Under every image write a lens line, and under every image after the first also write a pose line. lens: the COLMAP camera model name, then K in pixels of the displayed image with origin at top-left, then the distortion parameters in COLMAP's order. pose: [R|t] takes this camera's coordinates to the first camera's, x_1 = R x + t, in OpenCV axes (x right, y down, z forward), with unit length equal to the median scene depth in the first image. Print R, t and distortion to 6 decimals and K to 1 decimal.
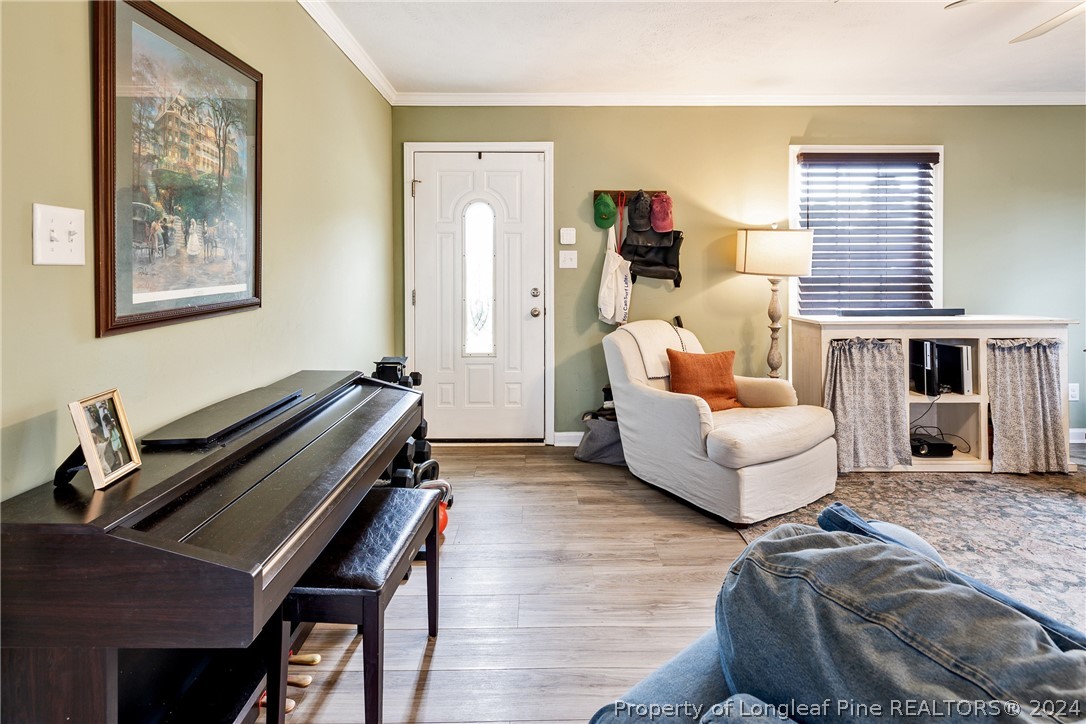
lens RADIAL K [[559.5, 0, 544.2], [0, 559.5, 269.6], [0, 0, 1]] dist [0.001634, 0.000558]
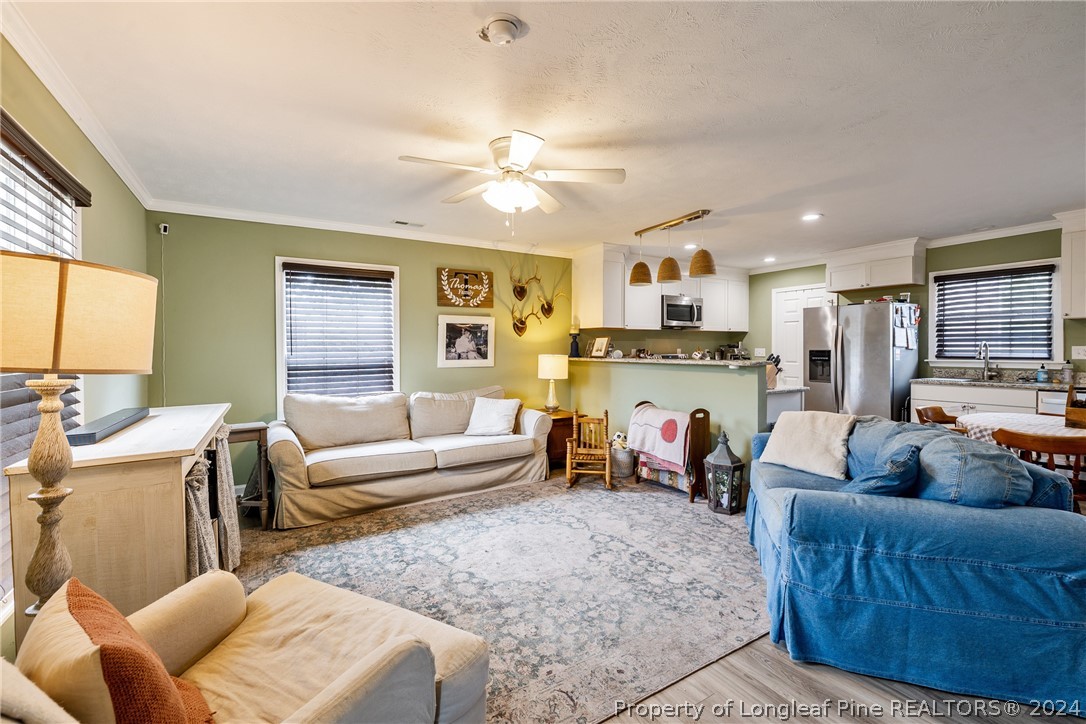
lens RADIAL K [[457.8, 0, 536.2], [0, 457.8, 353.7], [0, 0, 1]] dist [0.003198, -0.000107]
pose [[-0.502320, -0.001907, 0.864680, -0.076482], [0.012863, 0.999870, 0.009677, -0.003640], [-0.864586, 0.015983, -0.502230, 0.808426]]
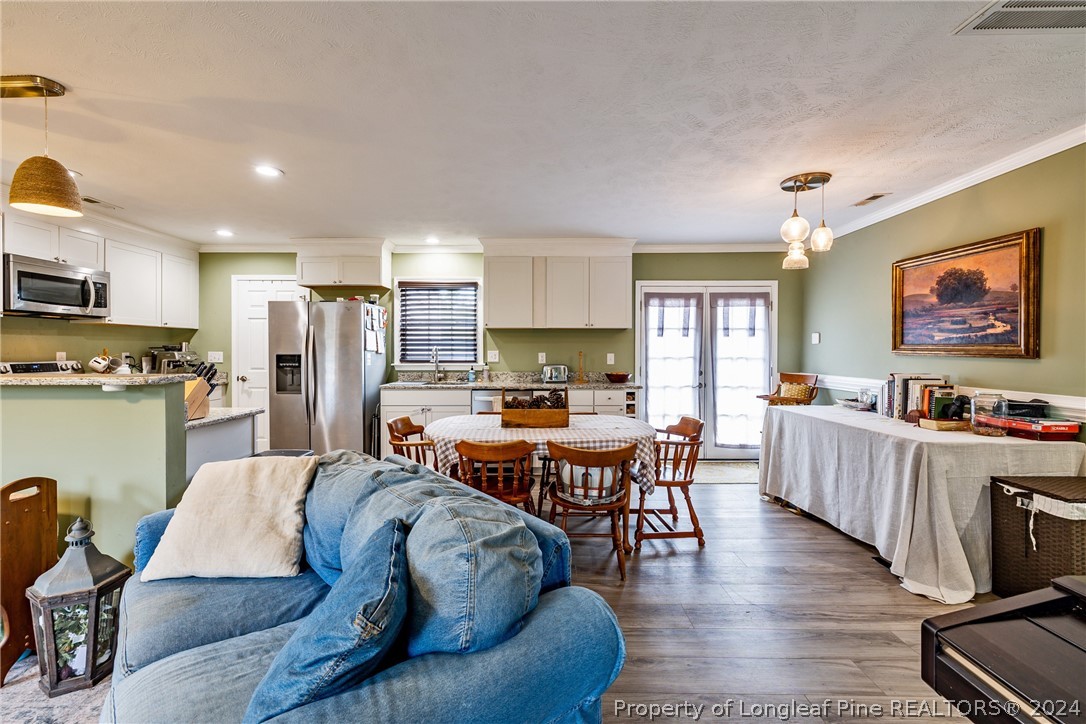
lens RADIAL K [[457.8, 0, 536.2], [0, 457.8, 353.7], [0, 0, 1]] dist [0.003198, -0.000107]
pose [[-0.999698, 0.004429, 0.024164, 0.058836], [0.004757, 0.999897, 0.013547, -0.003913], [-0.024101, 0.013658, -0.999616, 0.474436]]
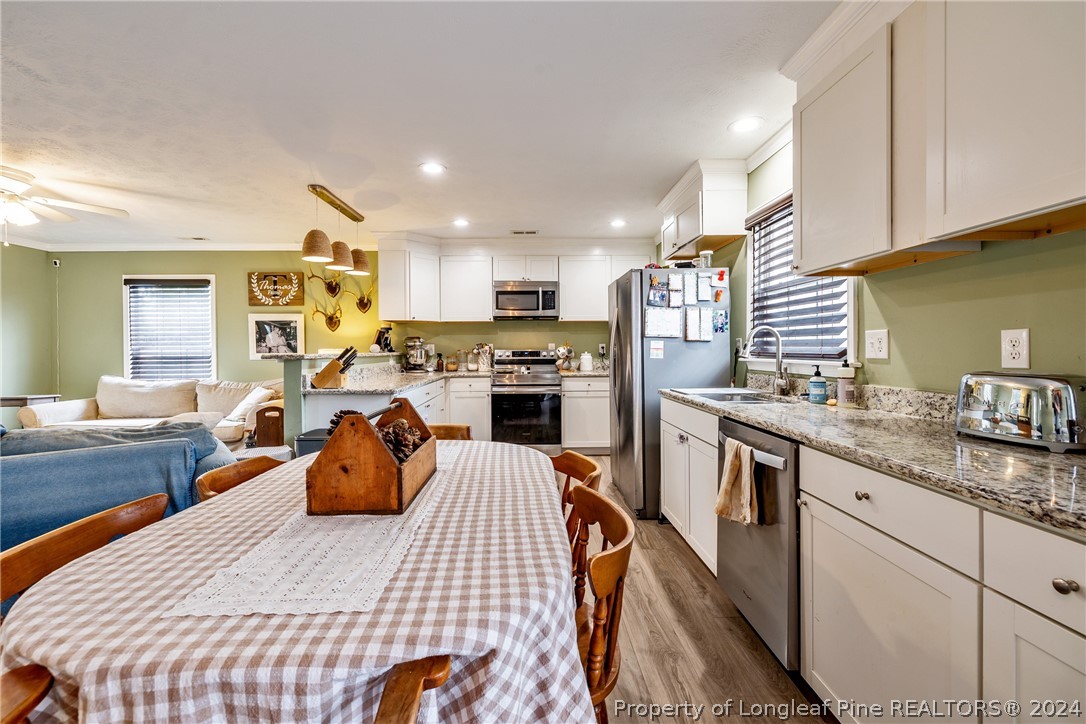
lens RADIAL K [[457.8, 0, 536.2], [0, 457.8, 353.7], [0, 0, 1]] dist [0.003198, -0.000107]
pose [[-0.003255, -0.005856, 0.999978, -0.297310], [0.010468, 0.999928, 0.005890, 0.024837], [-0.999940, 0.010487, -0.003193, -0.481699]]
